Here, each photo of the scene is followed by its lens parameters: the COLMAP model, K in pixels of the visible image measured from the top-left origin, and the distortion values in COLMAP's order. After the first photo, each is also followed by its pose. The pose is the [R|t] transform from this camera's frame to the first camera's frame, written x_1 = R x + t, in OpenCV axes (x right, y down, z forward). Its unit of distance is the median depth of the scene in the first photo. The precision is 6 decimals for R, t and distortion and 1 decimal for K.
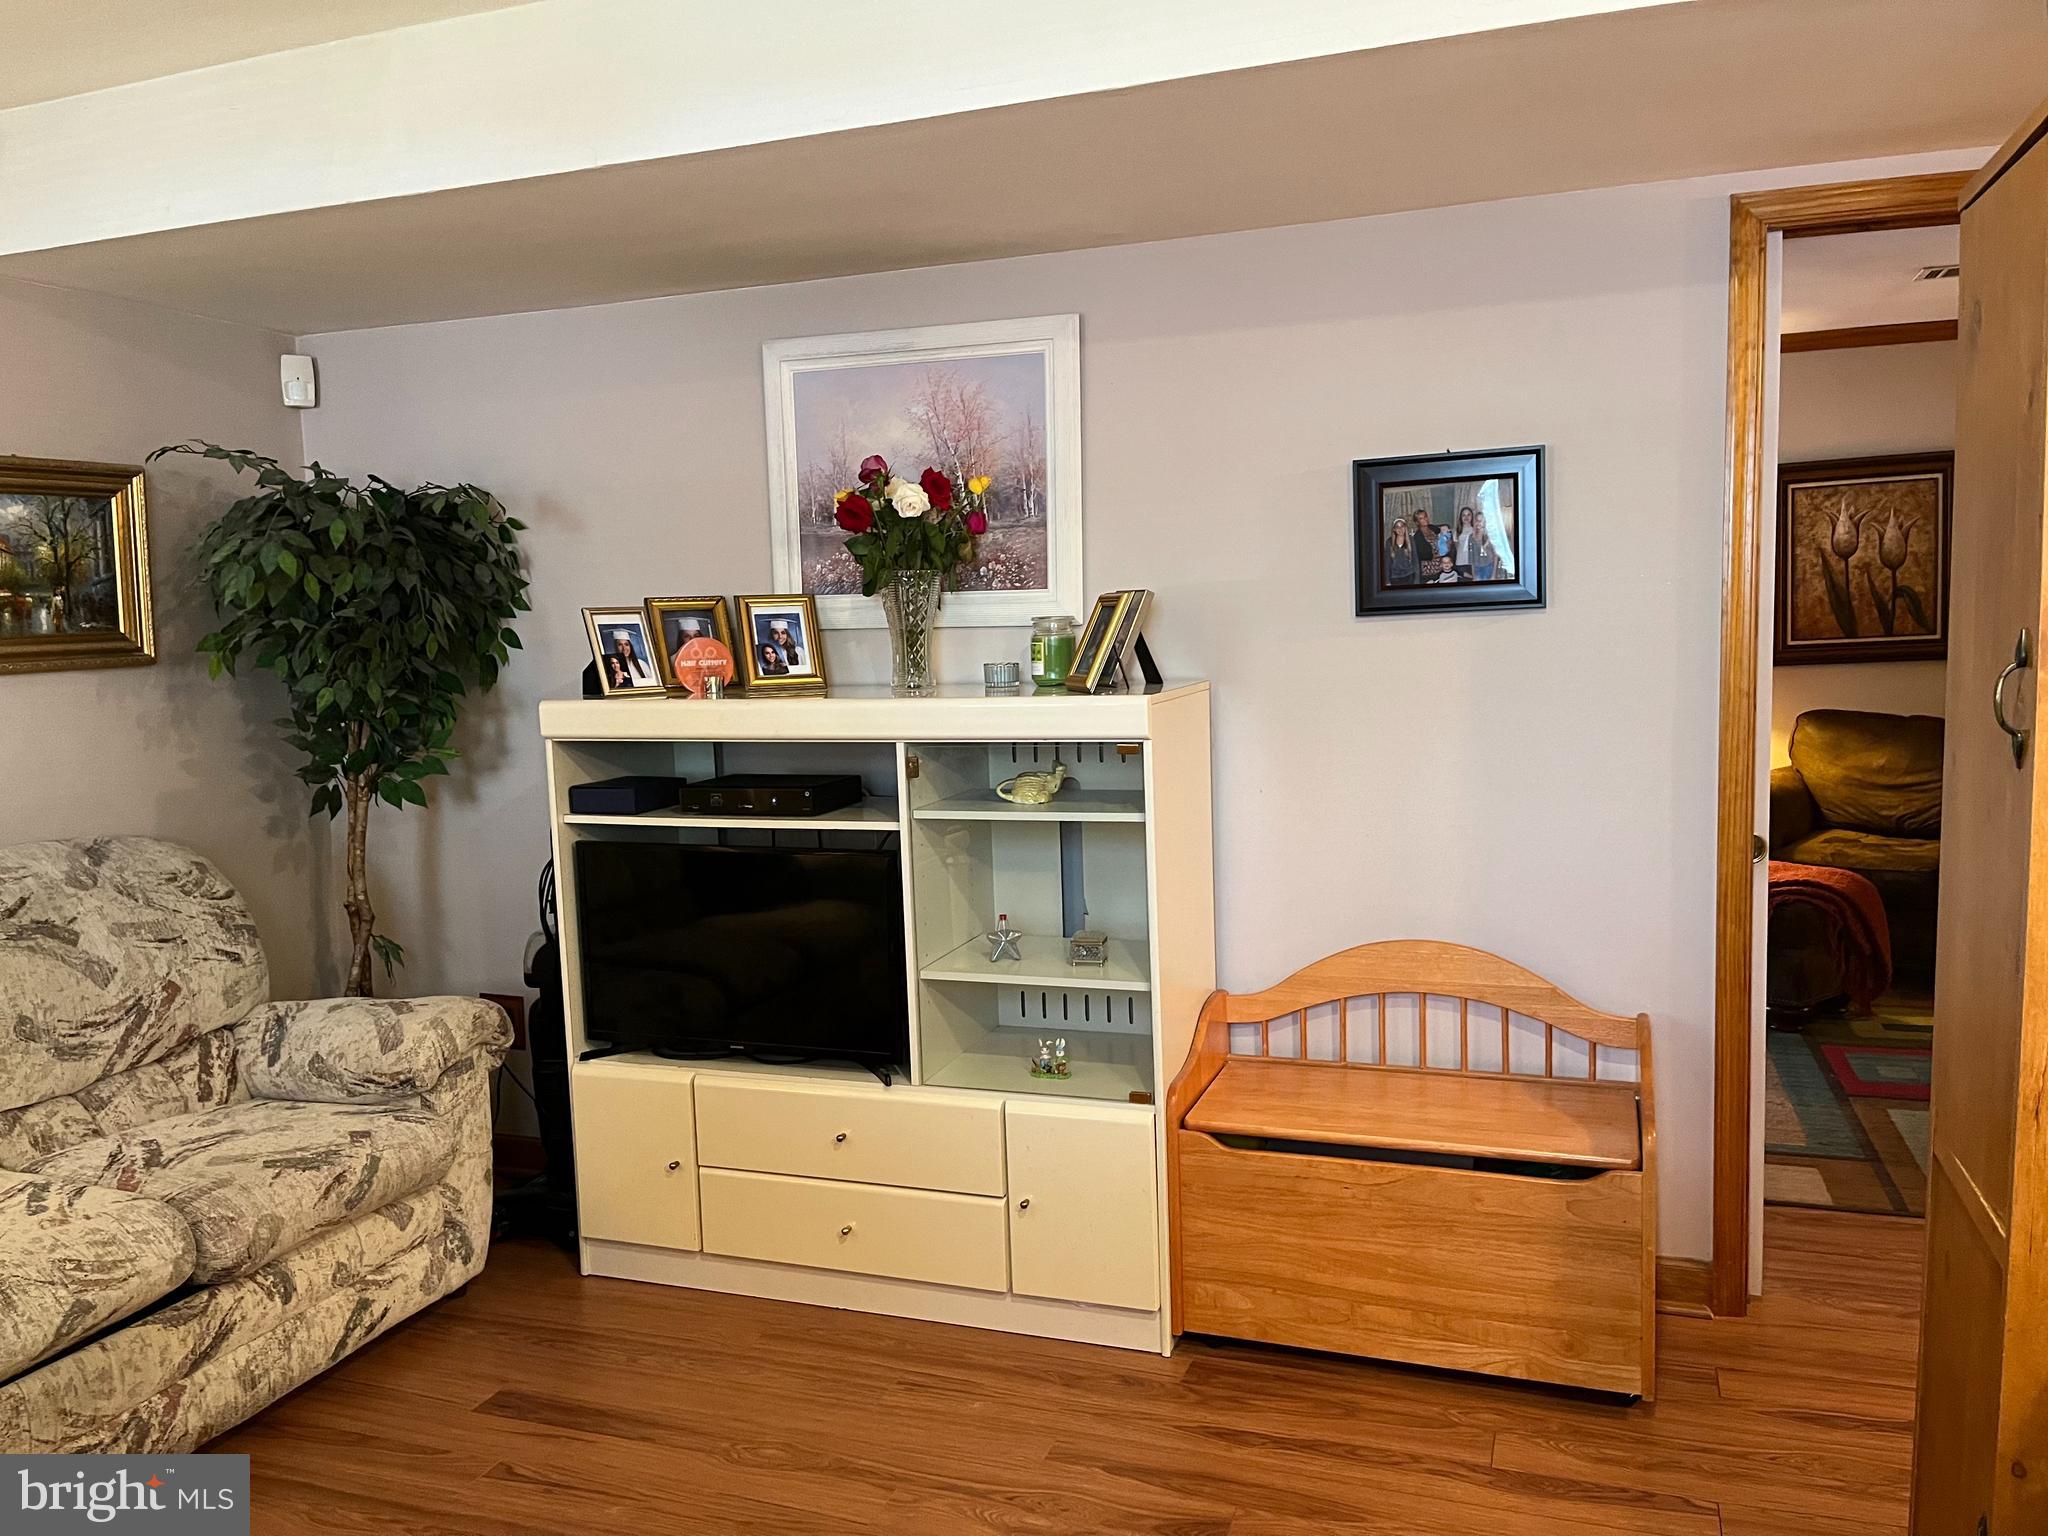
lens RADIAL K [[1545.2, 0, 1000.0], [0, 1545.2, 781.1], [0, 0, 1]] dist [0.073450, -0.114992]
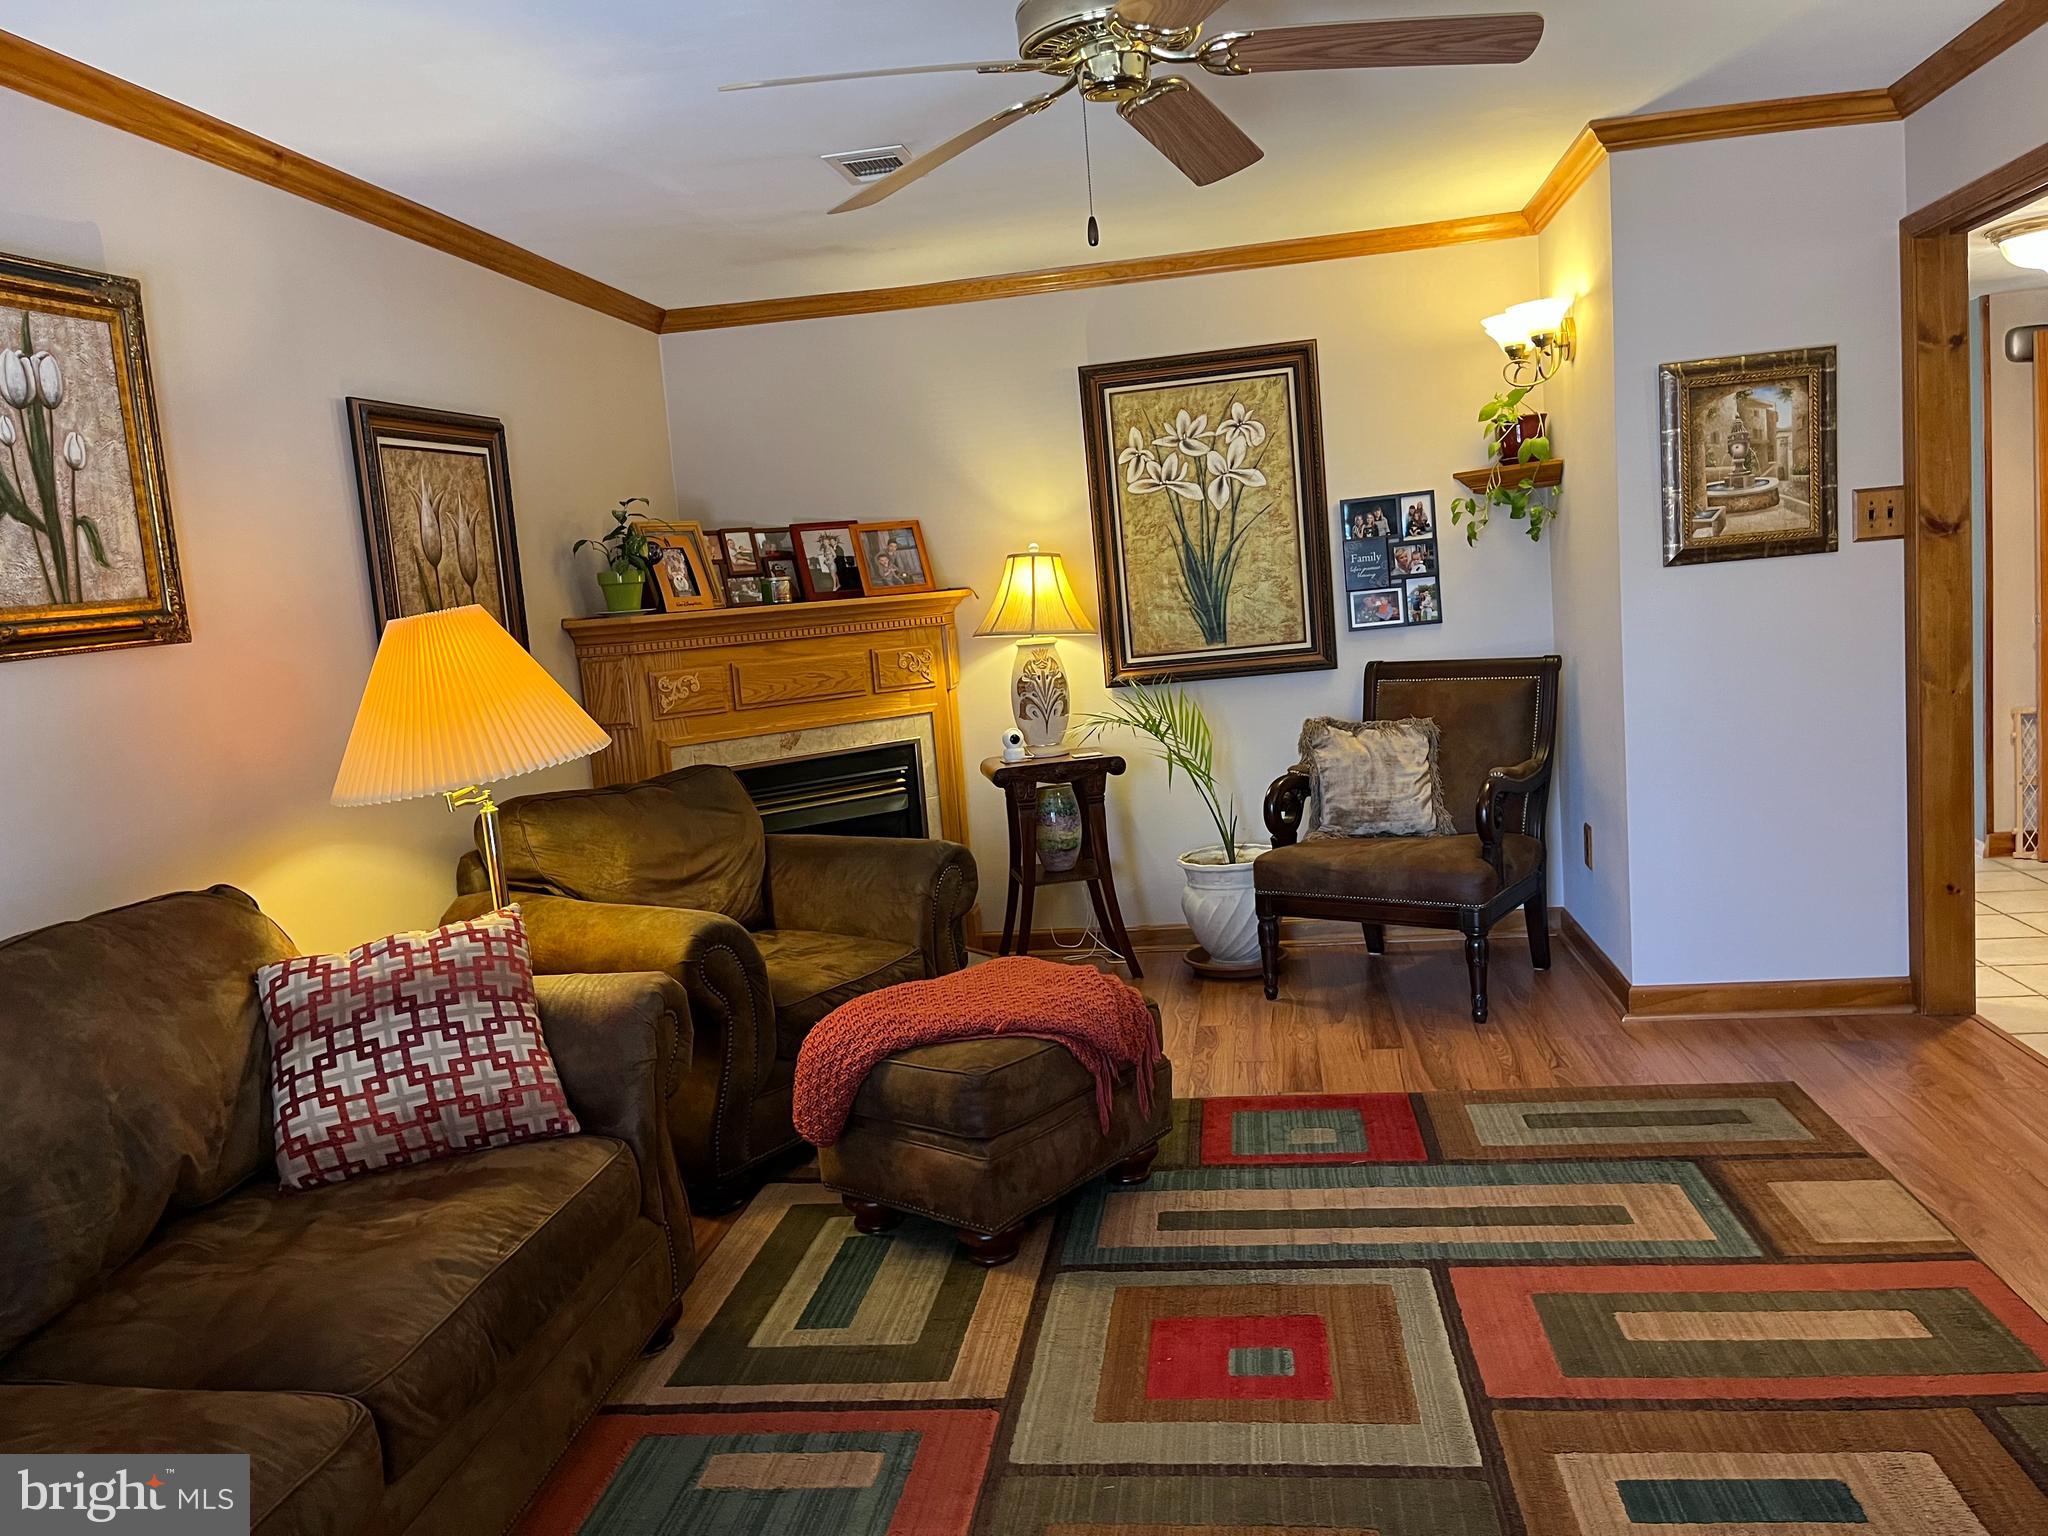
lens RADIAL K [[1545.2, 0, 1000.0], [0, 1545.2, 781.1], [0, 0, 1]] dist [0.073450, -0.114992]
pose [[-0.204728, -0.071308, 0.976218, -0.157793], [0.187977, 0.975914, 0.110708, -0.104626], [-0.960599, 0.206172, -0.186393, 1.135264]]
